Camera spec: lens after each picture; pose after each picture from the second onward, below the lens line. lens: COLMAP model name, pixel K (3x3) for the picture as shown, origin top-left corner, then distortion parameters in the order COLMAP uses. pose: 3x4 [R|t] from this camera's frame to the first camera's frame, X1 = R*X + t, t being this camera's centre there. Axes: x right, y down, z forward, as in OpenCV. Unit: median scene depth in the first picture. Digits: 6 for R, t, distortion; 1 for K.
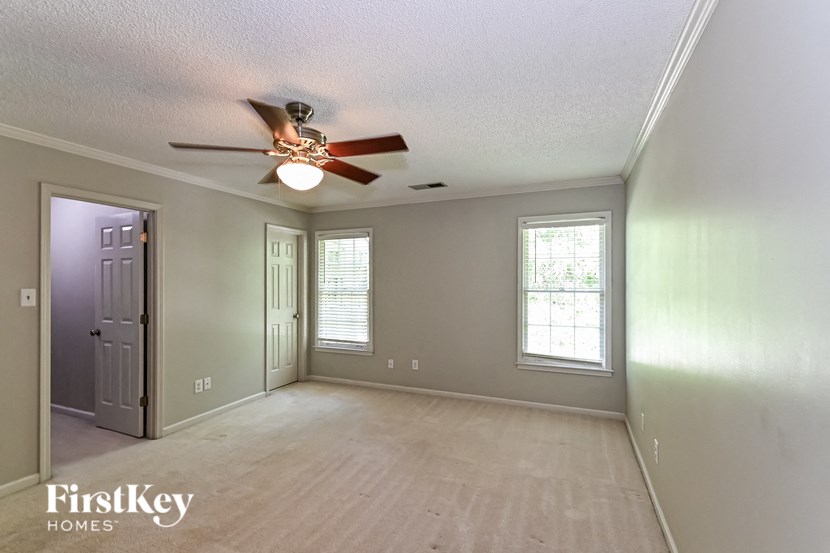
lens RADIAL K [[365.4, 0, 415.5], [0, 365.4, 281.7], [0, 0, 1]] dist [0.001352, 0.000105]
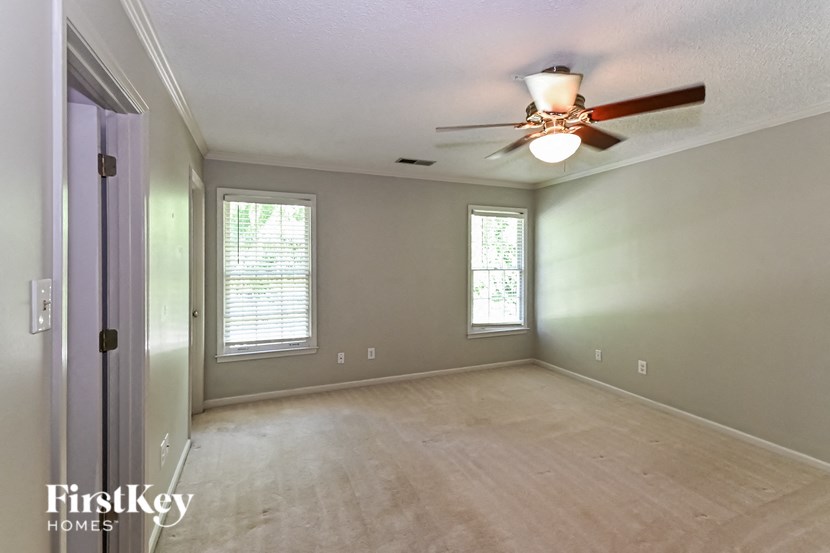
lens RADIAL K [[377.1, 0, 415.2], [0, 377.1, 260.5], [0, 0, 1]] dist [0.001986, 0.000021]
pose [[0.690903, 0.003604, 0.722939, -0.674497], [-0.002816, 0.999993, -0.002293, -0.000656], [-0.722942, -0.000451, 0.690908, 0.312759]]
